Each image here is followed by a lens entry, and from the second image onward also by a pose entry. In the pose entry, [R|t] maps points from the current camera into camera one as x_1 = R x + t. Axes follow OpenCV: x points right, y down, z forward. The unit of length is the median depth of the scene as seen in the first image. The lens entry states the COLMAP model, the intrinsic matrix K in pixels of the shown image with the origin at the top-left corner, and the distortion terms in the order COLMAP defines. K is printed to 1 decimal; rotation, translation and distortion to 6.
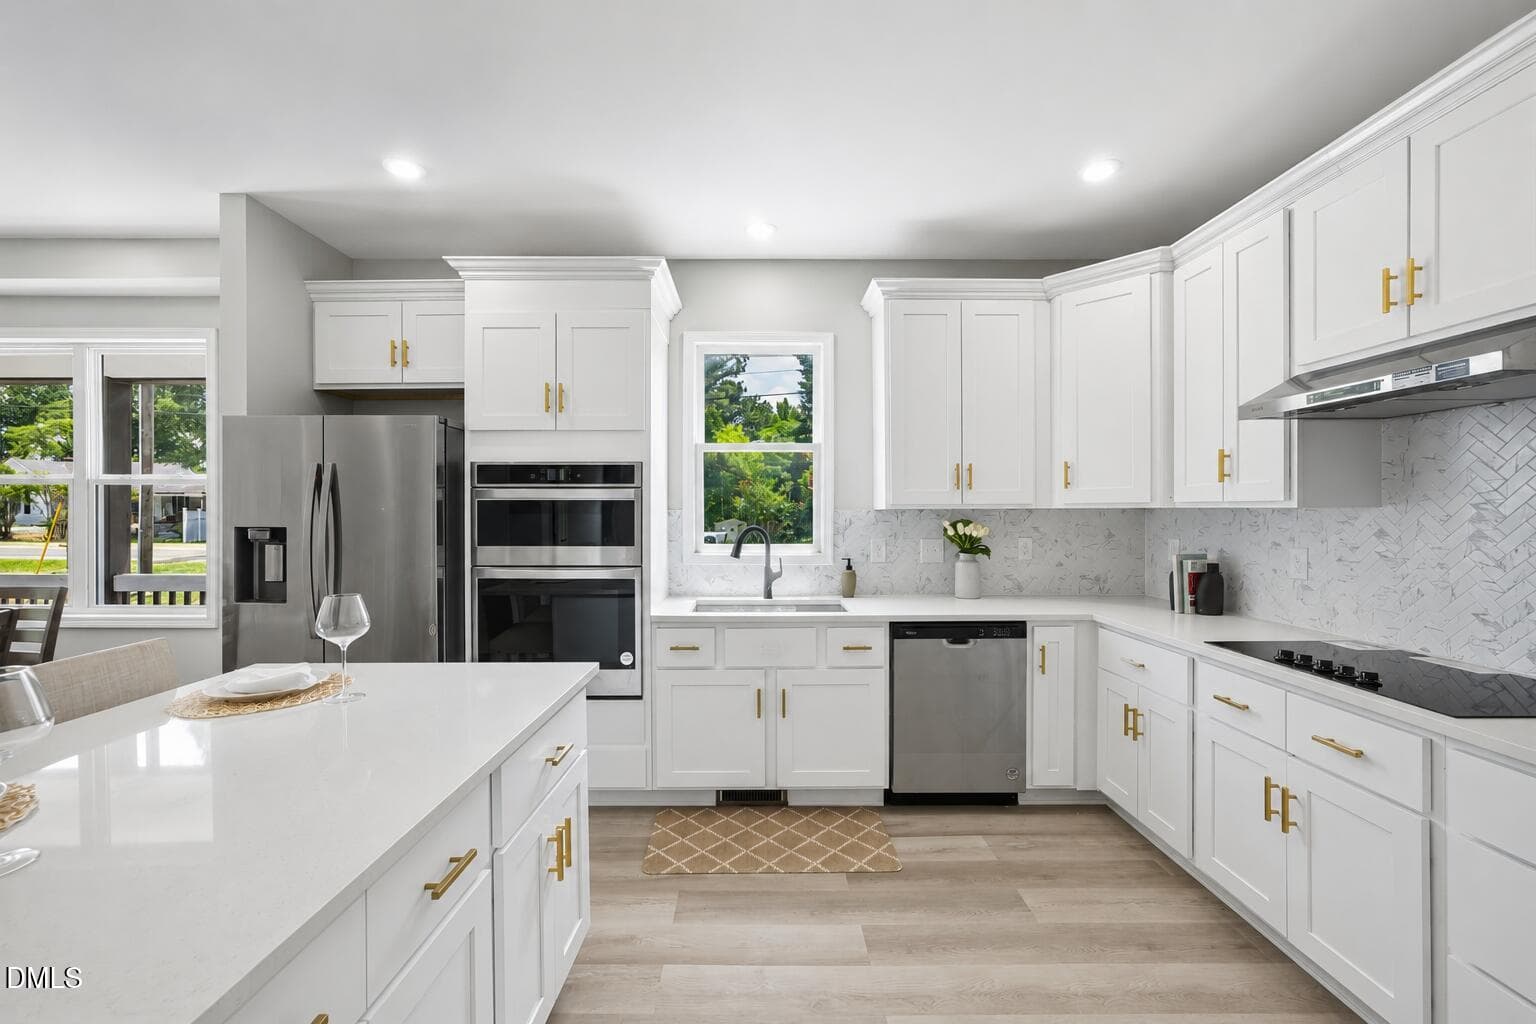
lens RADIAL K [[632.8, 0, 768.0], [0, 632.8, 512.0], [0, 0, 1]] dist [-0.001192, -0.000255]
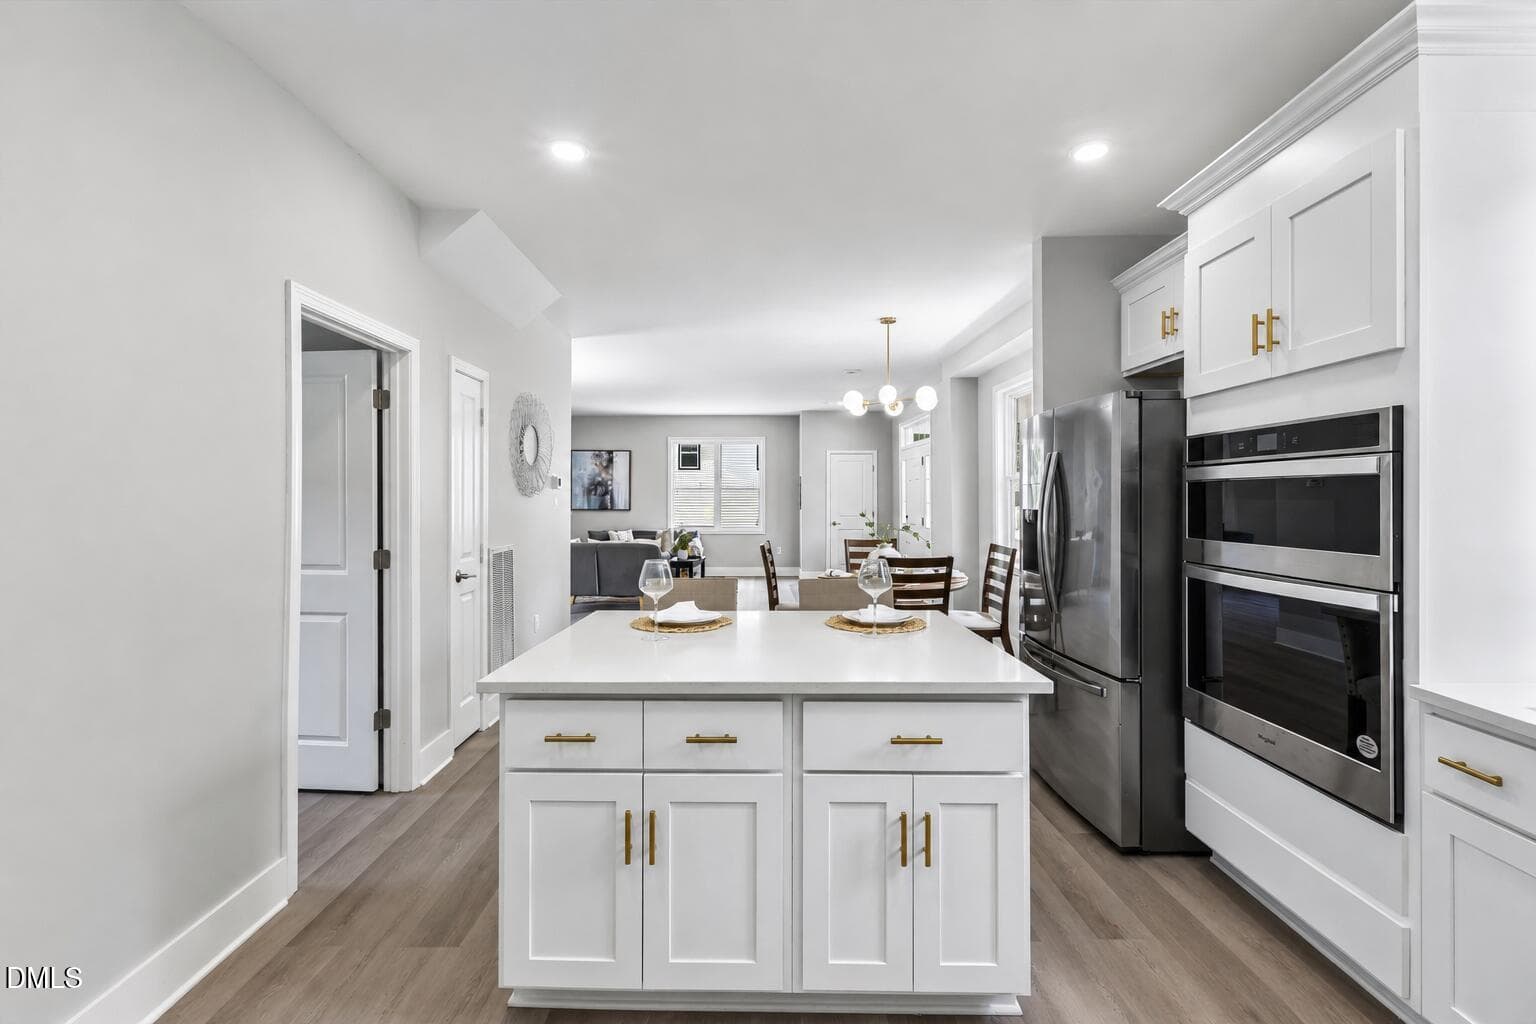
lens RADIAL K [[639.1, 0, 760.7], [0, 639.1, 494.7], [0, 0, 1]] dist [-0.000160, -0.000062]
pose [[-0.030100, 0.001590, -0.999546, 0.383065], [-0.002700, 0.999995, 0.001672, -0.000125], [0.999543, 0.002749, -0.030095, 0.457419]]
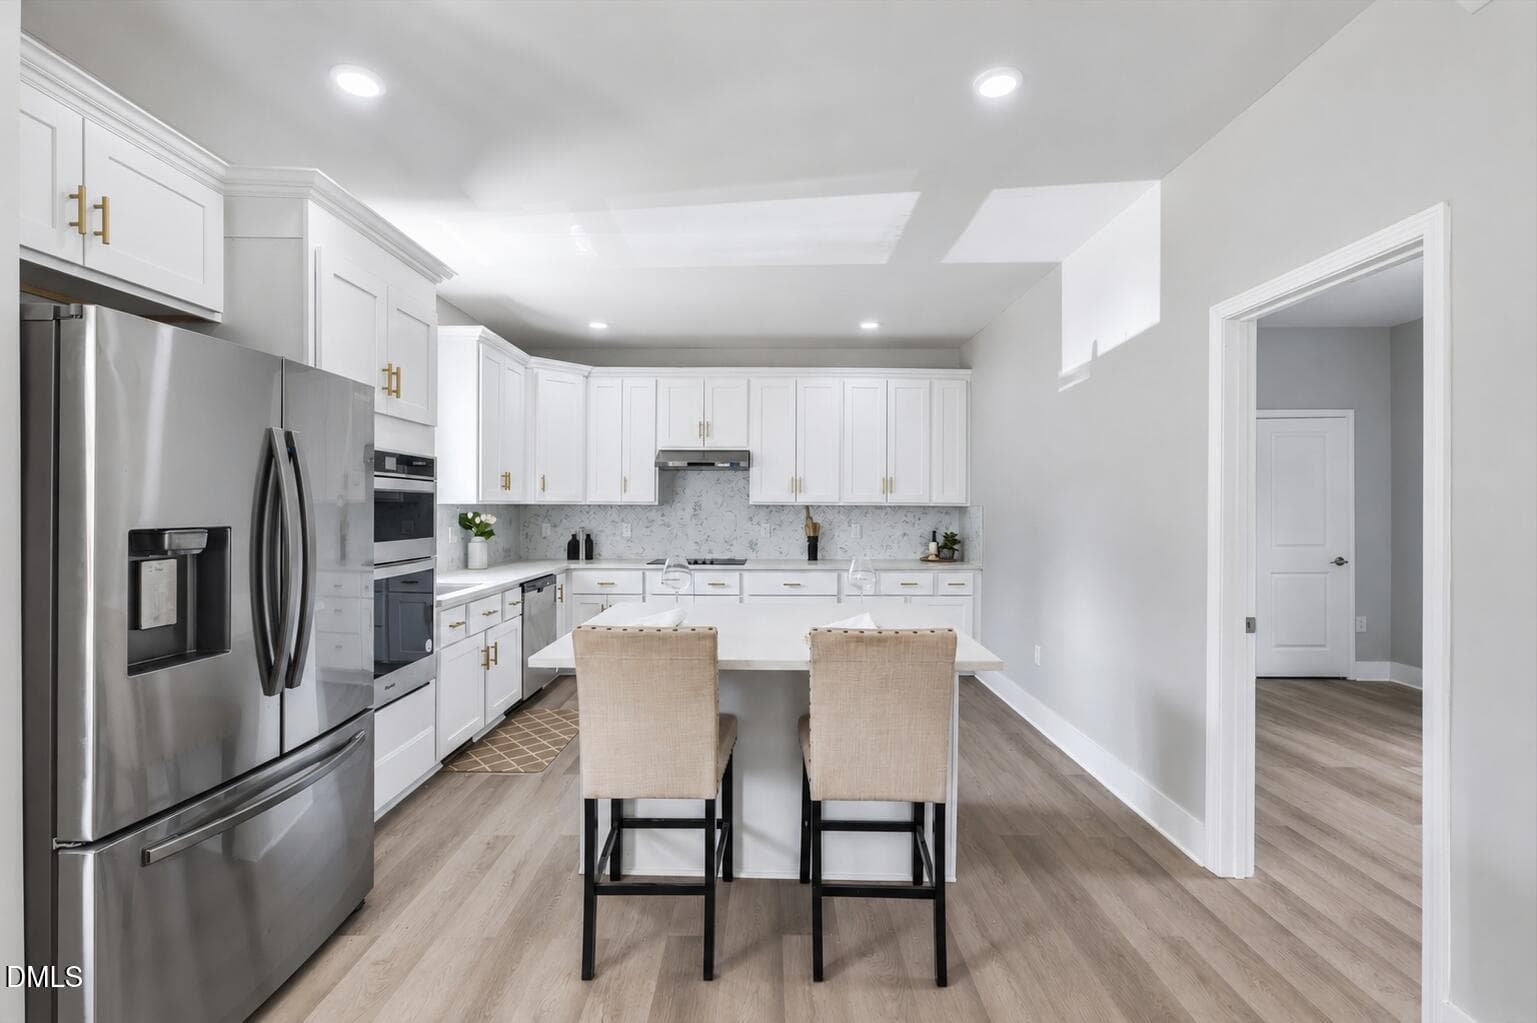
lens RADIAL K [[625.1, 0, 768.7], [0, 625.1, 502.8], [0, 0, 1]] dist [0.002217, 0.000331]
pose [[0.030474, 0.004582, 0.999525, -1.226240], [0.008439, 0.999953, -0.004841, 0.007876], [-0.999500, 0.008583, 0.030434, 0.412816]]
